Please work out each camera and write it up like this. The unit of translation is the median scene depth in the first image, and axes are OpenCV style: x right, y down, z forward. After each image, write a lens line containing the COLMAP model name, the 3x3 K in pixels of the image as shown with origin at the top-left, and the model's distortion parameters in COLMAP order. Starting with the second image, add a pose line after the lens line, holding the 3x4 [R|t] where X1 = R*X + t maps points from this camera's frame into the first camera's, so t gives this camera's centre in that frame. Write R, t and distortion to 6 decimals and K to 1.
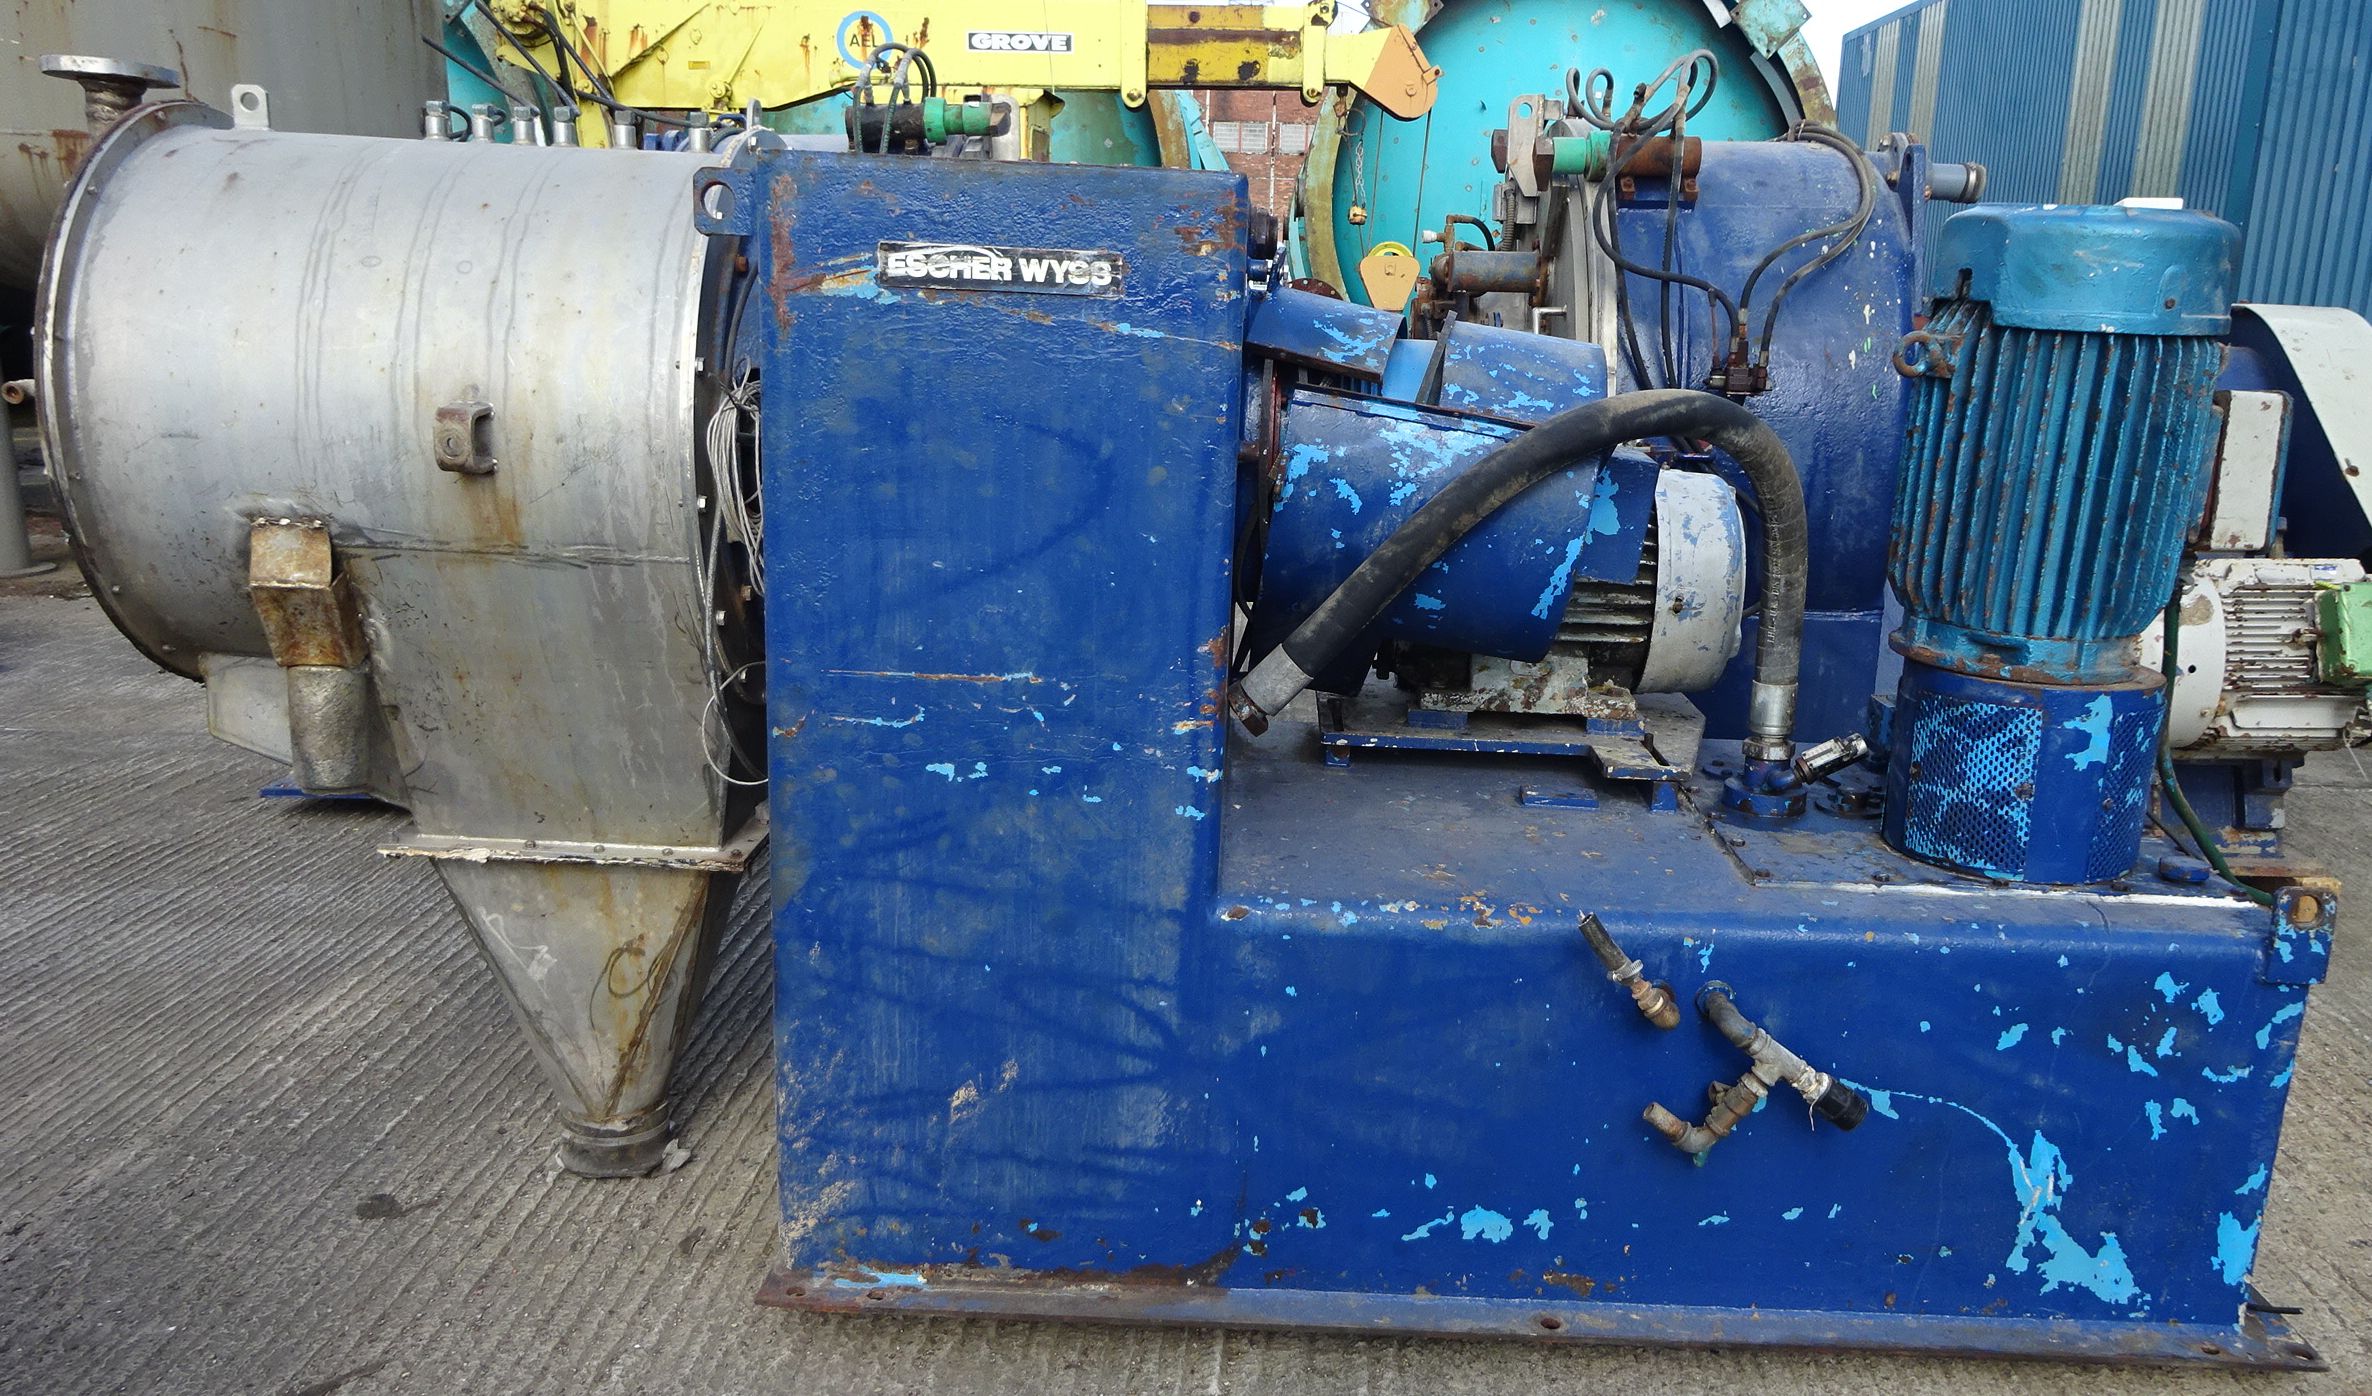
lens RADIAL K [[1838.6, 0, 1187.6], [0, 1838.6, 737.2], [0, 0, 1]] dist [0.002731, 0.006030]
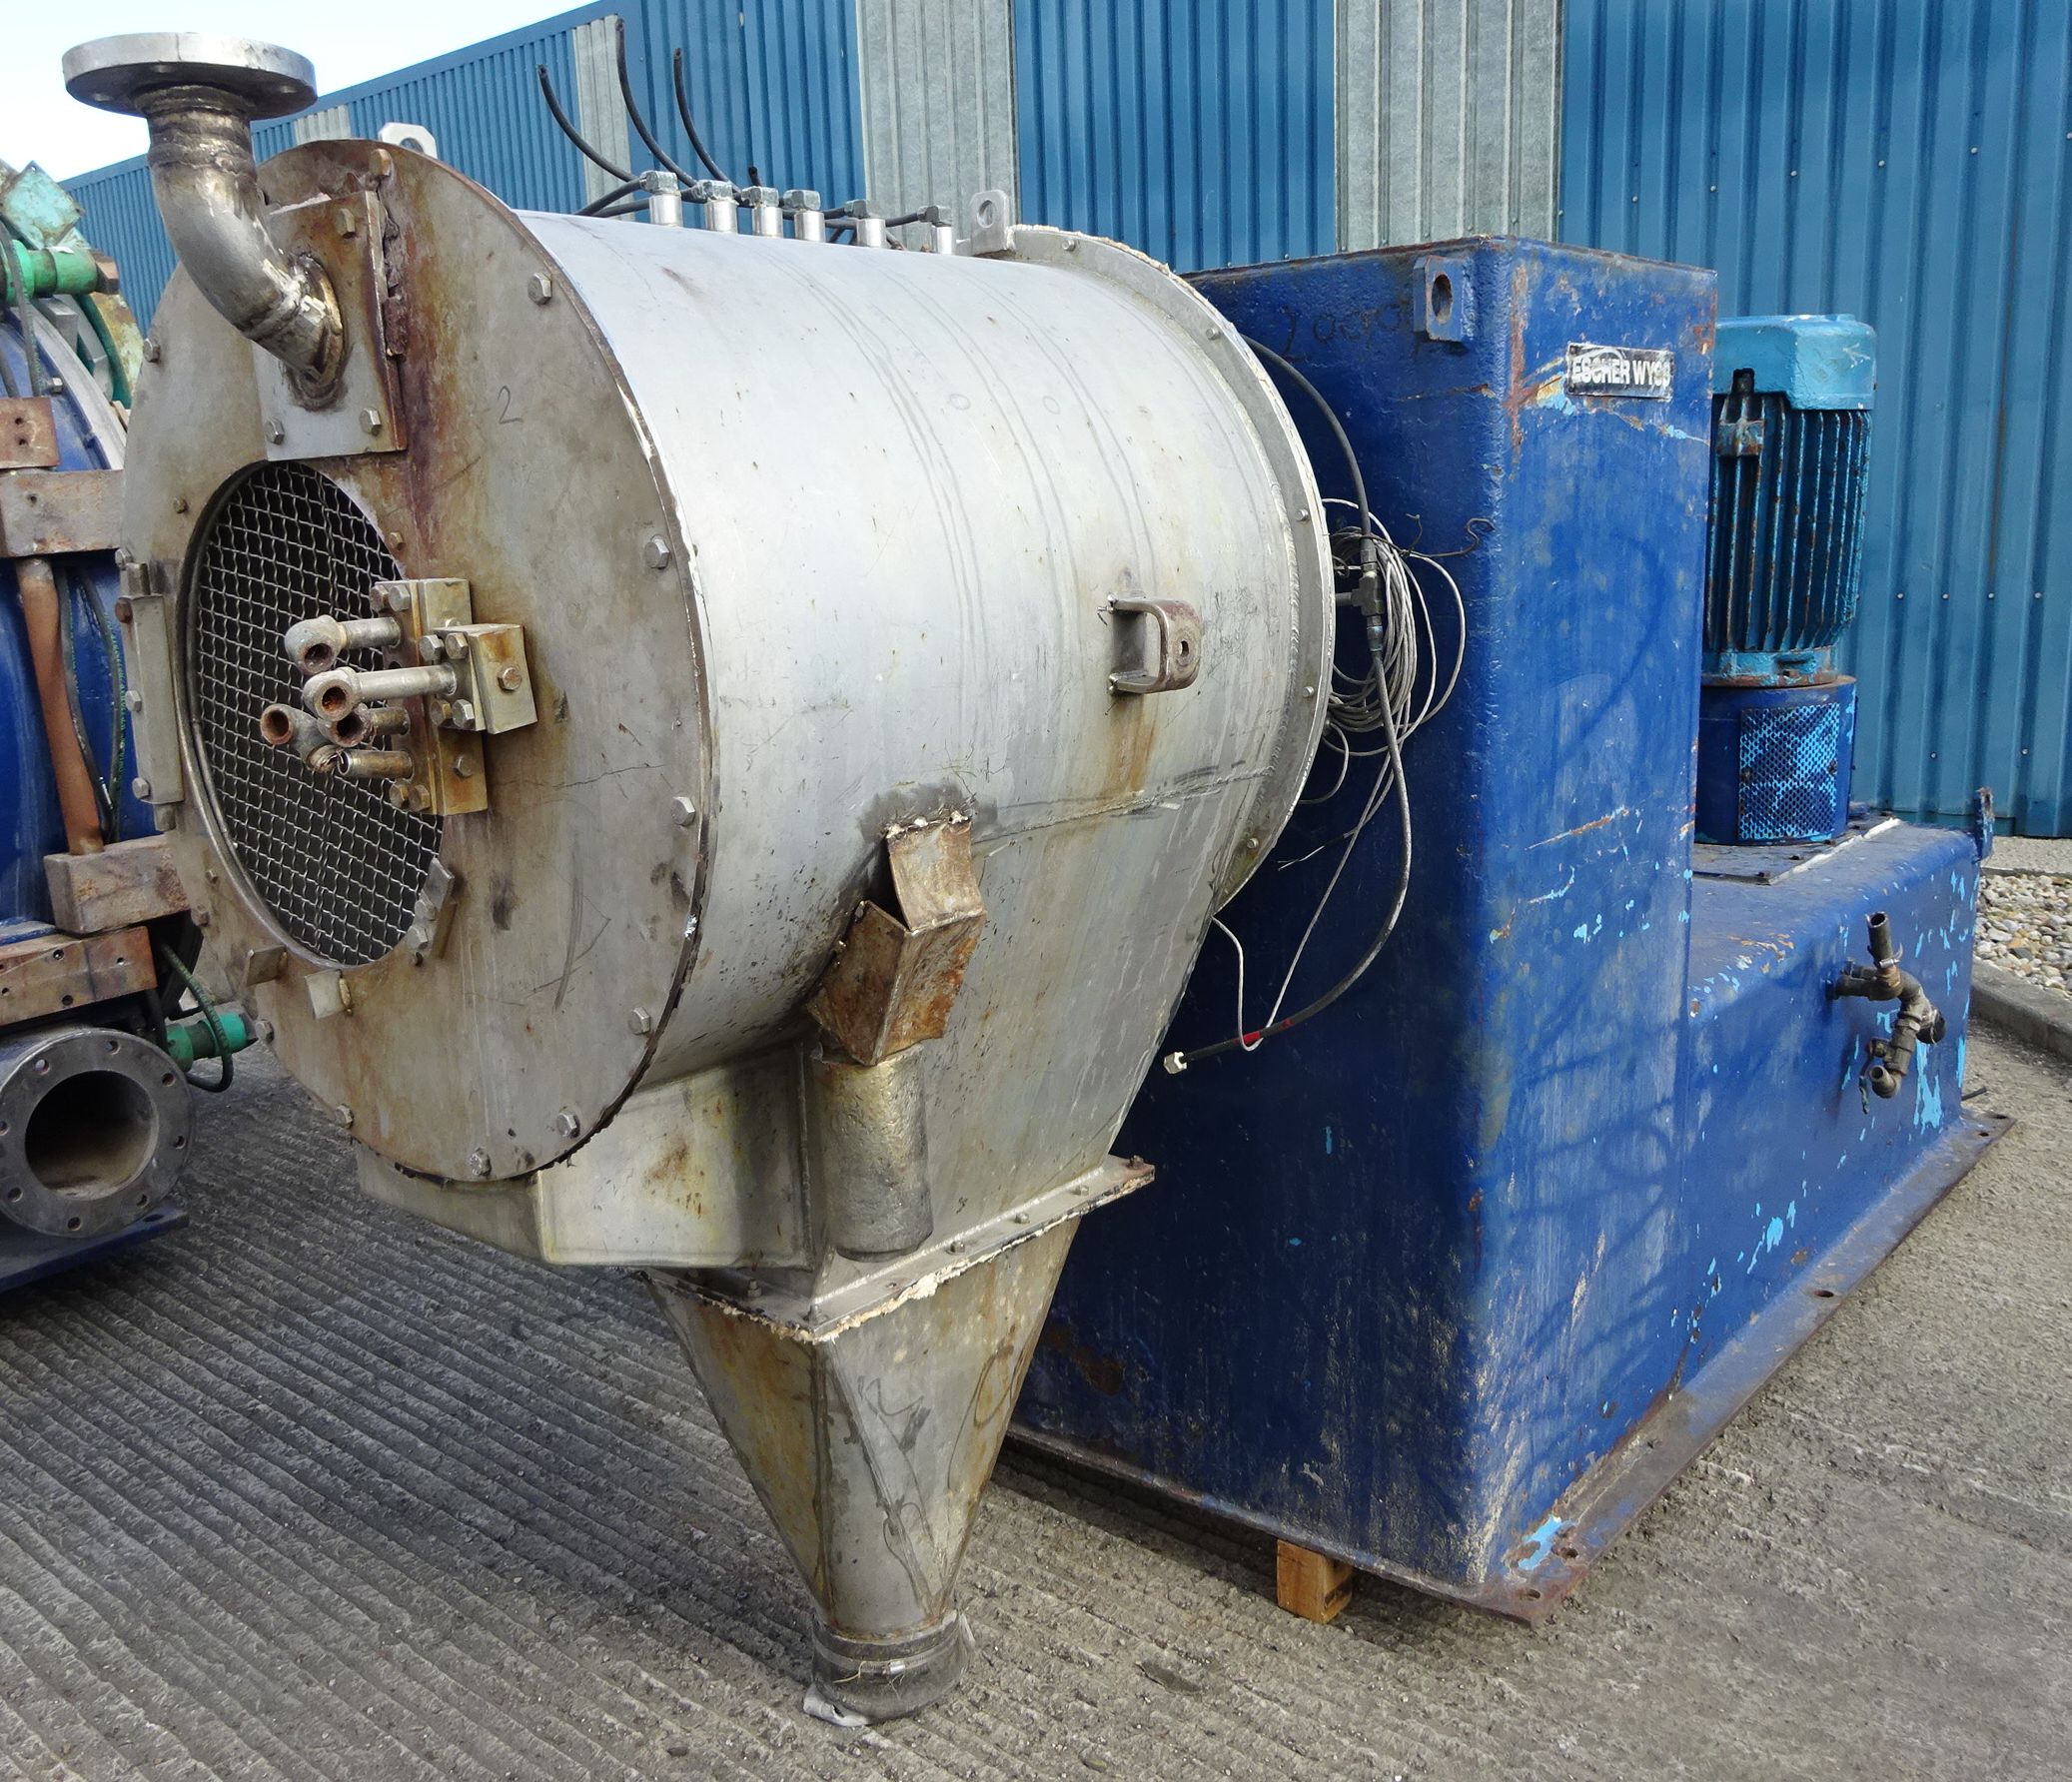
lens RADIAL K [[1876.6, 0, 1036.7], [0, 1876.6, 882.7], [0, 0, 1]] dist [0.006731, -0.001710]
pose [[0.648494, -0.221154, 0.728387, -0.948427], [0.249923, 0.965682, 0.070691, -0.134570], [-0.719023, 0.136198, 0.681510, 0.551430]]
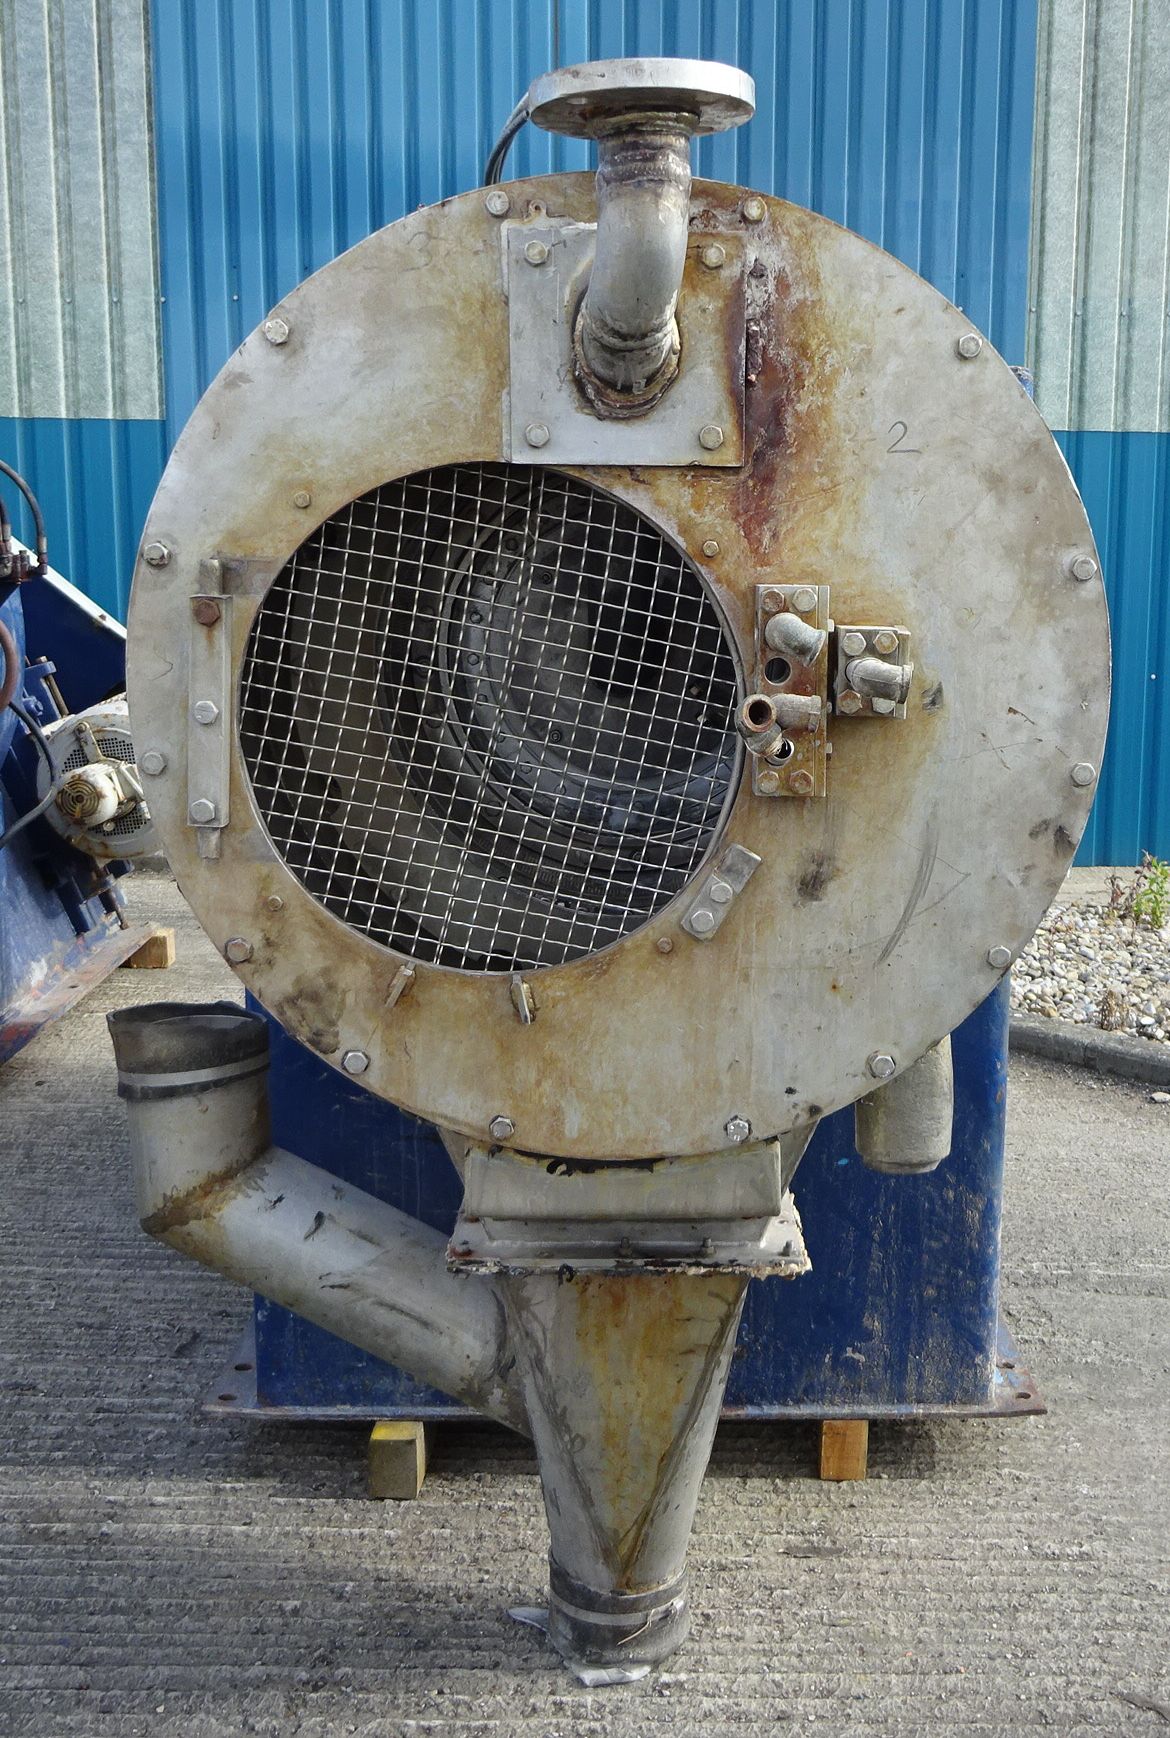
lens RADIAL K [[1936.3, 0, 585.0], [0, 1936.3, 869.0], [0, 0, 1]] dist [-0.007993, 0.027999]
pose [[-0.022705, -0.202563, 0.979006, -1.312440], [0.230542, 0.951805, 0.202281, -0.297177], [-0.972797, 0.230295, 0.025088, 1.176746]]
